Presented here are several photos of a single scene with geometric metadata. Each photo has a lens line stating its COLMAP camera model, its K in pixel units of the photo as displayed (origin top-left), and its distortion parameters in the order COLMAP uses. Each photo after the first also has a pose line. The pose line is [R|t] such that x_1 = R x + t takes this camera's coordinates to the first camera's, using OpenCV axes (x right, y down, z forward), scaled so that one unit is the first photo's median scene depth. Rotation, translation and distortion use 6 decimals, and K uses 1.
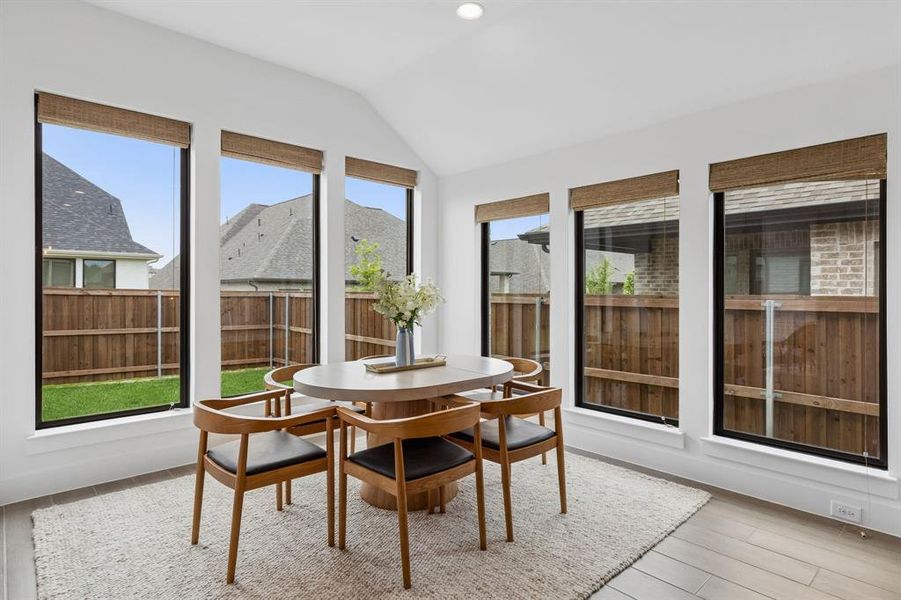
lens RADIAL K [[482.1, 0, 456.6], [0, 482.1, 300.6], [0, 0, 1]] dist [-0.009163, -0.004878]
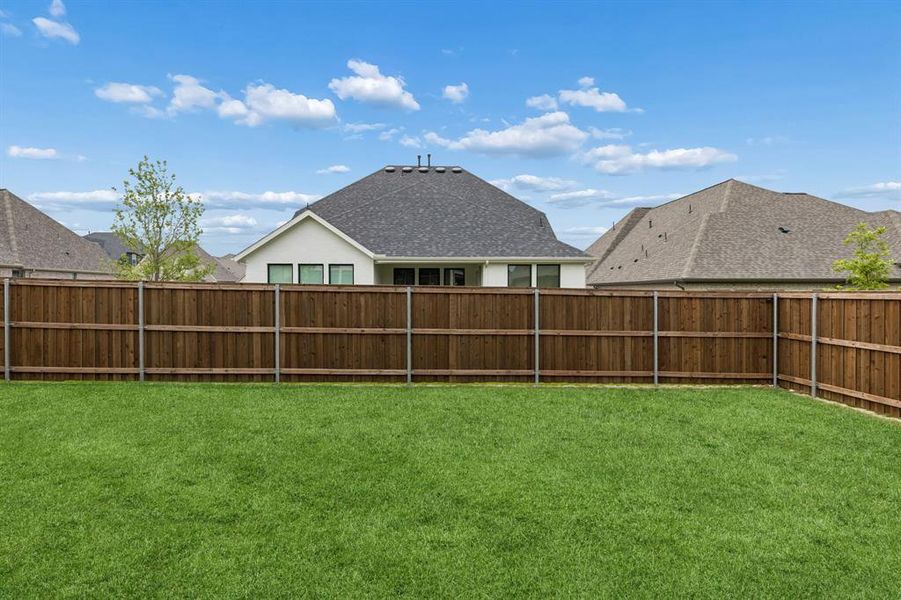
lens RADIAL K [[446.3, 0, 450.0], [0, 446.3, 296.9], [0, 0, 1]] dist [-0.013196, 0.000246]
pose [[0.760423, 0.001623, -0.649426, -0.364803], [-0.009822, 0.999911, -0.009001, 0.002001], [0.649354, 0.013223, 0.760371, 0.093349]]
